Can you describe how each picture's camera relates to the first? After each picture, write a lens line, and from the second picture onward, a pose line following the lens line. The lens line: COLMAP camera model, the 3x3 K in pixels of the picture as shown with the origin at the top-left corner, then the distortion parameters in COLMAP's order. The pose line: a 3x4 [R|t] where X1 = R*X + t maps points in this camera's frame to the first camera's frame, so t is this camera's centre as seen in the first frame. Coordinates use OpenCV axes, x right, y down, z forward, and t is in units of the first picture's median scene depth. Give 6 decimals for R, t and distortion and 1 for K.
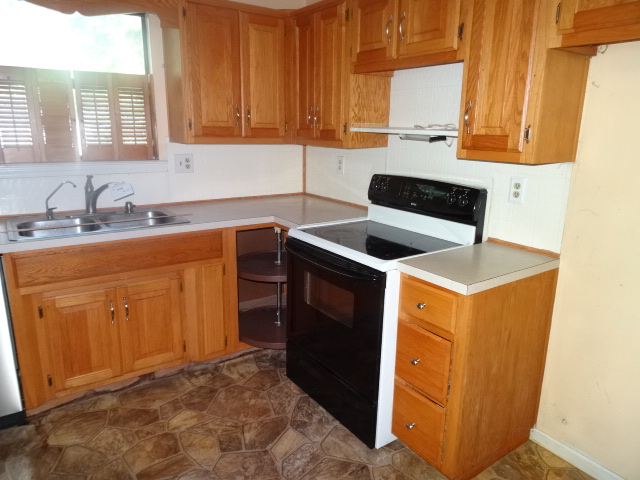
lens RADIAL K [[460.8, 0, 321.3], [0, 460.8, 239.3], [0, 0, 1]] dist [-0.000141, -0.001946]
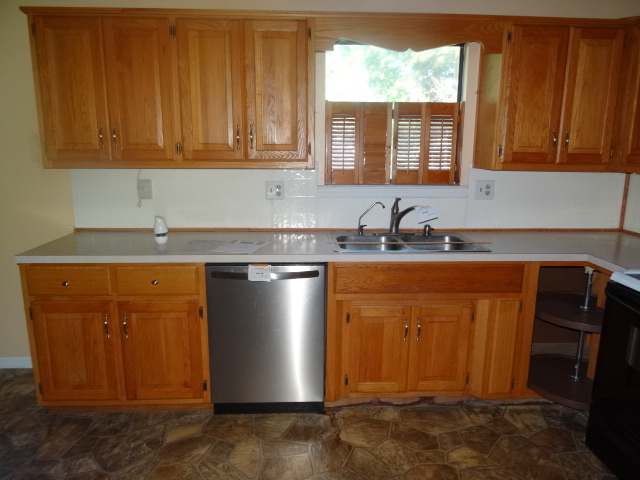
lens RADIAL K [[460.8, 0, 321.3], [0, 460.8, 239.3], [0, 0, 1]] dist [-0.000141, -0.001946]
pose [[0.847533, 0.094411, -0.522278, -0.082904], [-0.121329, 0.992458, -0.017484, -0.002361], [0.516689, 0.078186, 0.852596, -0.000218]]
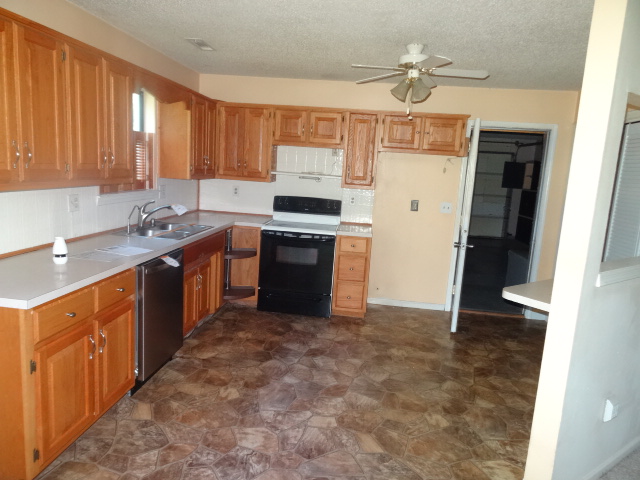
lens RADIAL K [[460.8, 0, 321.3], [0, 460.8, 239.3], [0, 0, 1]] dist [-0.000141, -0.001946]
pose [[0.652129, -0.093794, 0.752283, -1.260301], [0.131272, 0.991298, 0.009800, 0.043712], [-0.746656, 0.092363, 0.658767, -0.384541]]
